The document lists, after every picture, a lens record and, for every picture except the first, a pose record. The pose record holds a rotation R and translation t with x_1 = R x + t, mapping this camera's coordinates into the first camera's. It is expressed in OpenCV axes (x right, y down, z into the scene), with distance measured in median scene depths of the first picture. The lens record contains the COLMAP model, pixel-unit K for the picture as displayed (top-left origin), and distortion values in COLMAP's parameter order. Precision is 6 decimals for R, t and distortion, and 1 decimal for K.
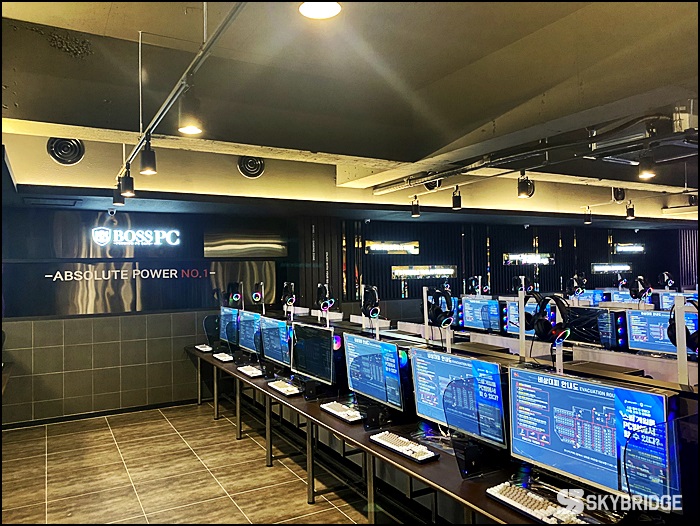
lens RADIAL K [[535.0, 0, 349.7], [0, 535.0, 264.1], [0, 0, 1]] dist [0.027863, -0.015755]
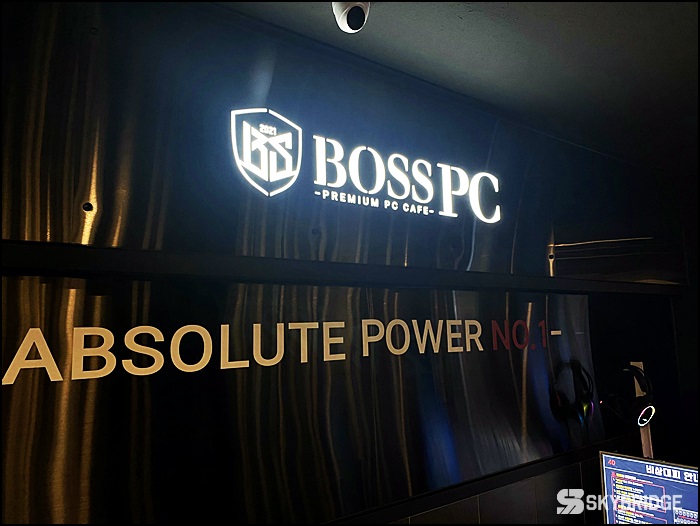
lens RADIAL K [[535.0, 0, 351.1], [0, 535.0, 263.5], [0, 0, 1]] dist [0.027863, -0.015755]
pose [[0.989608, 0.024216, 0.141740, -0.442665], [-0.011563, 0.995927, -0.089420, 0.007092], [-0.143328, 0.086851, 0.985857, 0.774099]]
